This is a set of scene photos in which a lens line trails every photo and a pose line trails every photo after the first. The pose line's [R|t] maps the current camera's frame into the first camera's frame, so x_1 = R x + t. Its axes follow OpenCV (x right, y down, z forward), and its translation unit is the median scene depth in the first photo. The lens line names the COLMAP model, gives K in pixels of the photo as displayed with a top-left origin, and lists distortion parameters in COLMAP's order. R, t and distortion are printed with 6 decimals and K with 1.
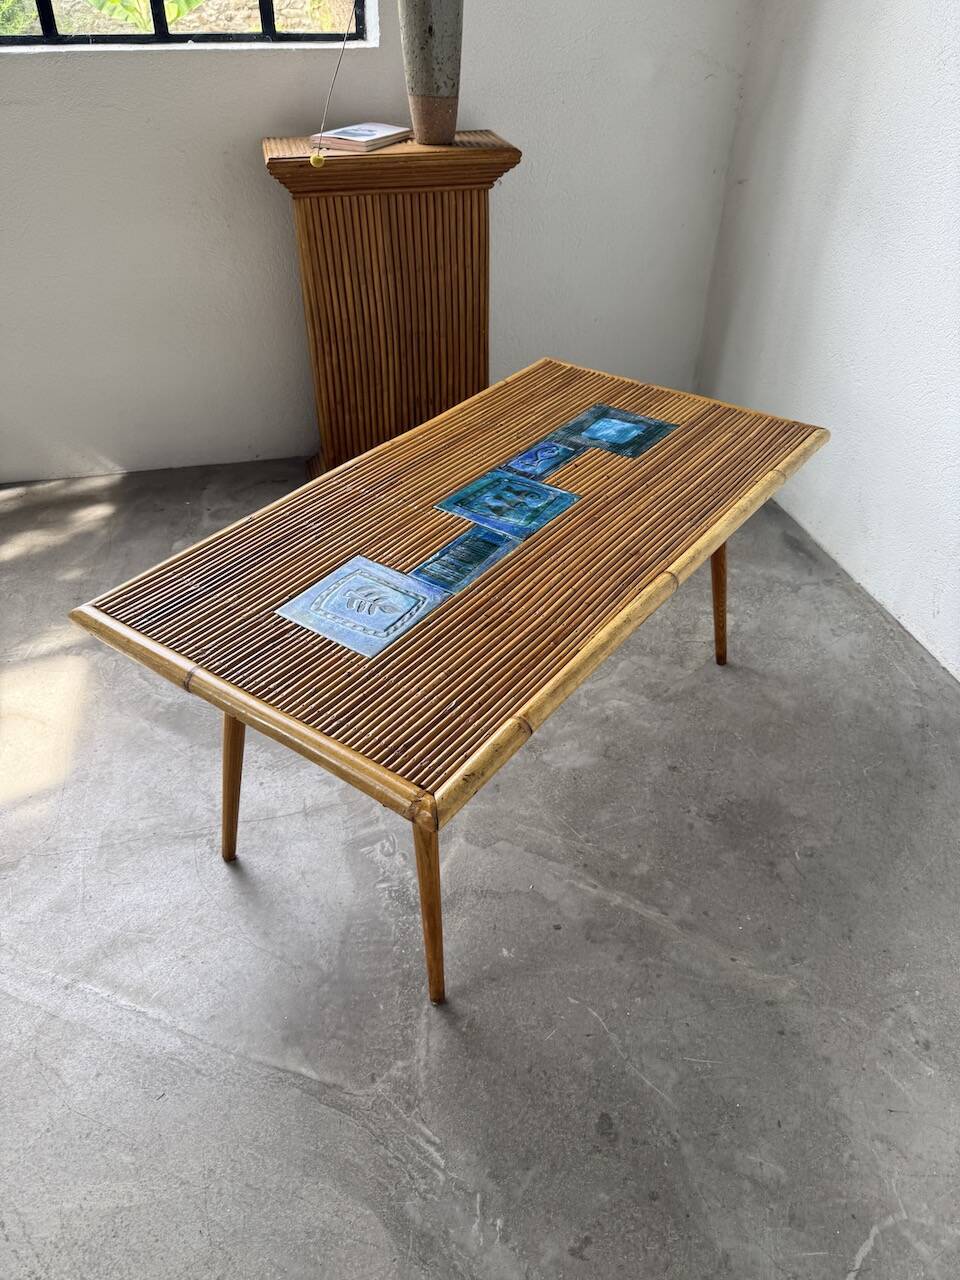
lens RADIAL K [[907.1, 0, 465.9], [0, 907.1, 645.4], [0, 0, 1]] dist [0.004554, -0.017765]
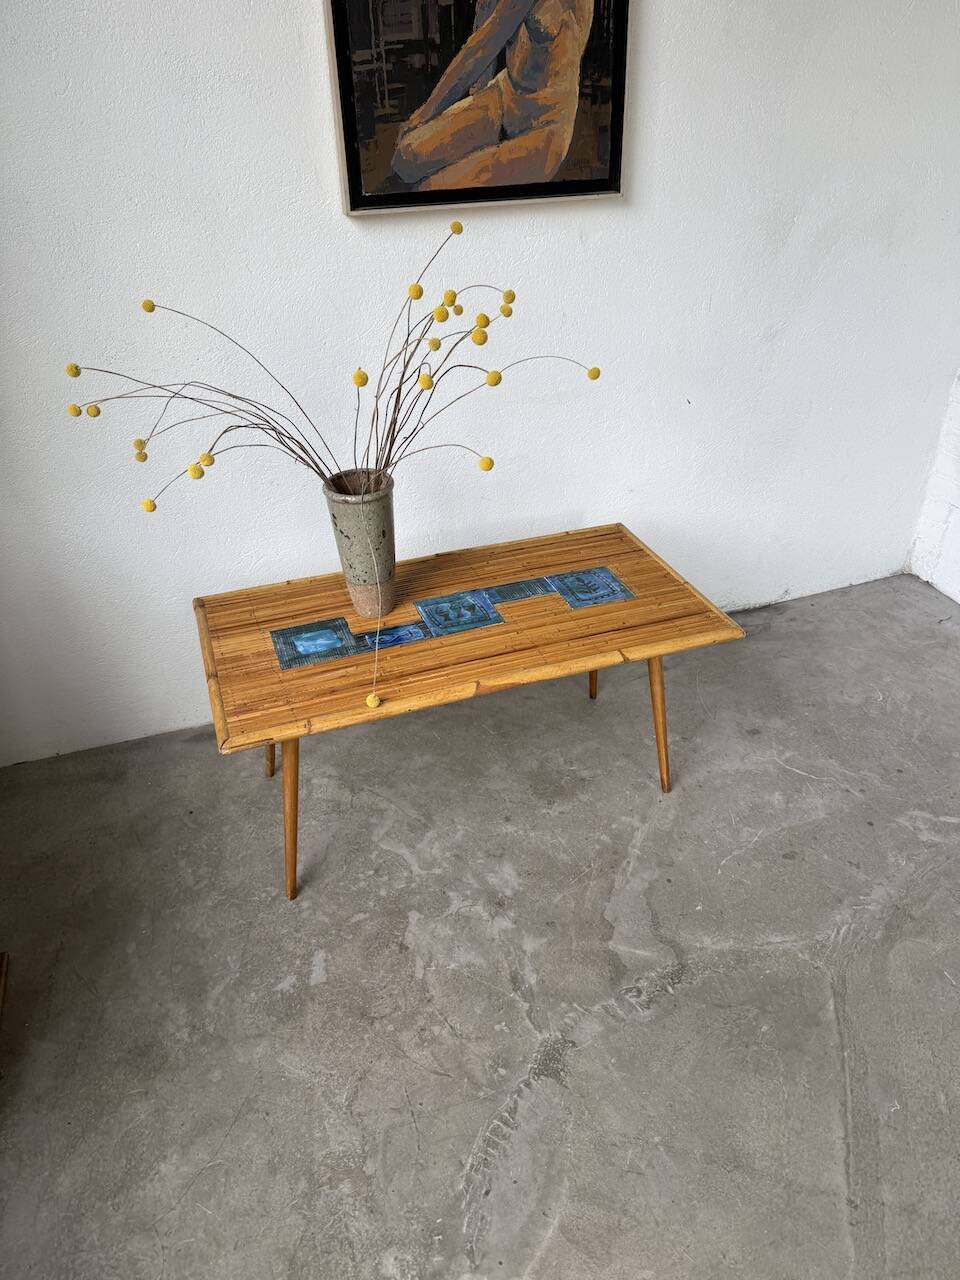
lens RADIAL K [[900.0, 0, 485.6], [0, 900.0, 643.5], [0, 0, 1]] dist [0.058473, -0.105087]
pose [[-0.834554, -0.280419, 0.474220, -0.638294], [0.355080, 0.384356, 0.852167, -1.250488], [-0.421233, 0.879566, -0.221195, 1.228062]]
